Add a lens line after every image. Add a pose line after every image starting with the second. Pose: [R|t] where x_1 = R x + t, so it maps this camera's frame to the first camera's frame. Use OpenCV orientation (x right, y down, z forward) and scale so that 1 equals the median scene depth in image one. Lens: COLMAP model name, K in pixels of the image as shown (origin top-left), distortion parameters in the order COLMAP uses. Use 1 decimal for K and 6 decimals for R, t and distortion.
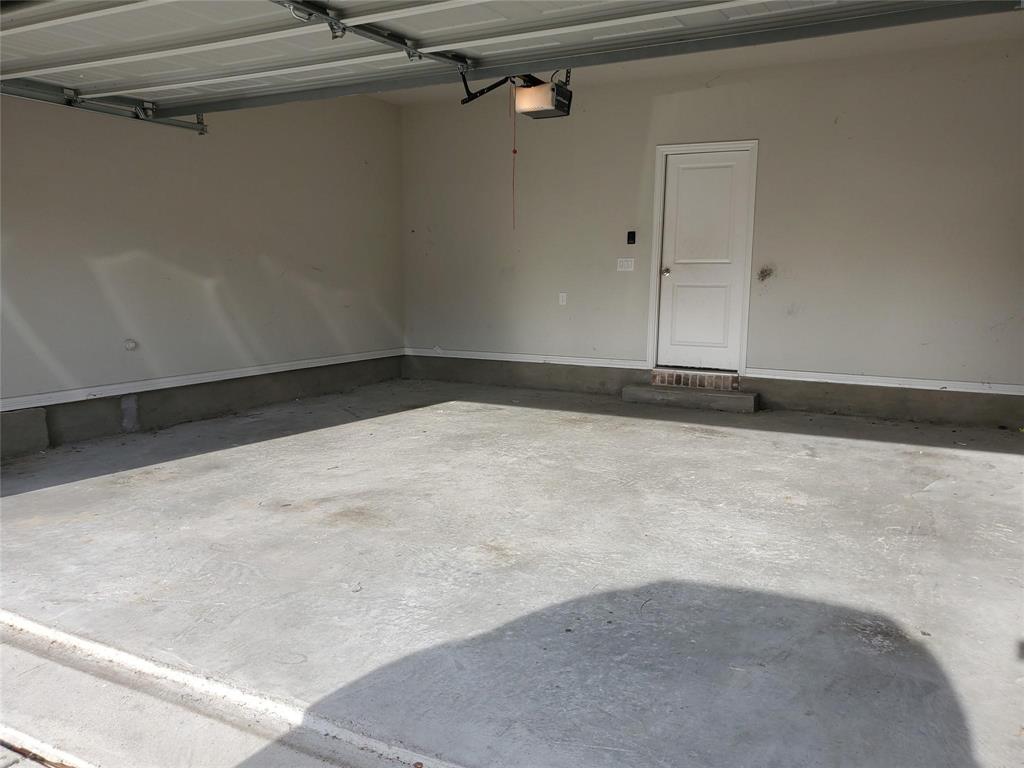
lens RADIAL K [[845.9, 0, 512.0], [0, 845.9, 384.0], [0, 0, 1]] dist [0.159967, -0.465093]
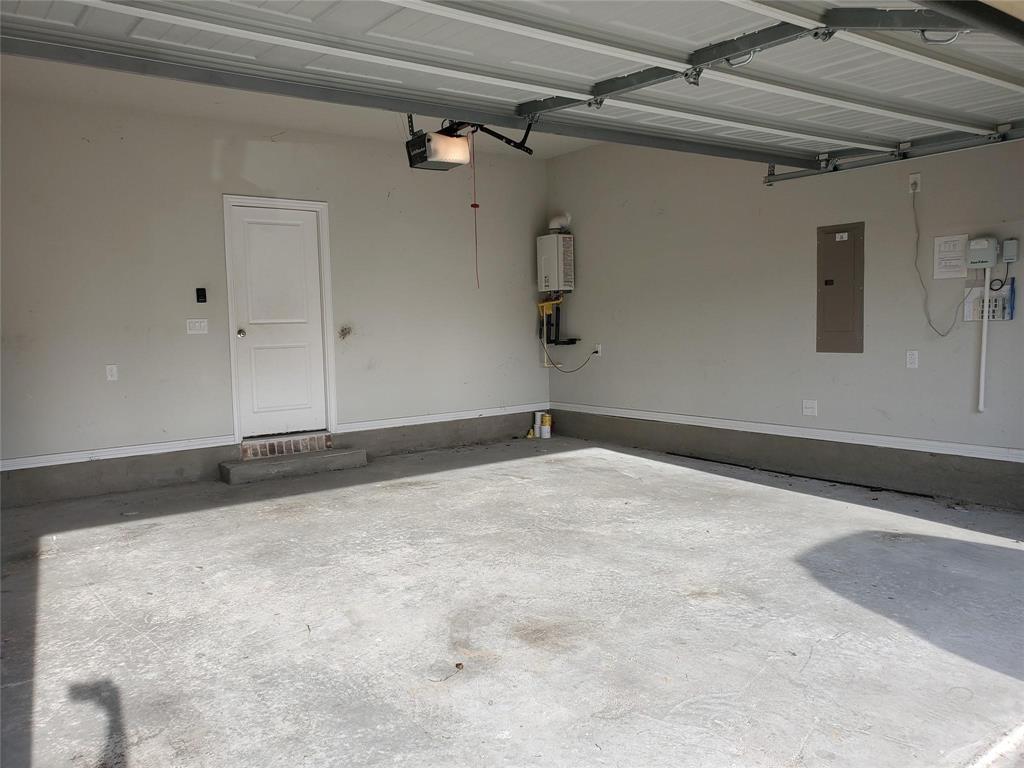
lens RADIAL K [[837.4, 0, 512.6], [0, 837.4, 408.1], [0, 0, 1]] dist [-0.001738, 0.069128]
pose [[0.389380, -0.117831, 0.913509, -0.958104], [0.148373, 0.986855, 0.064048, -0.124186], [-0.909048, 0.110601, 0.401744, 0.716833]]
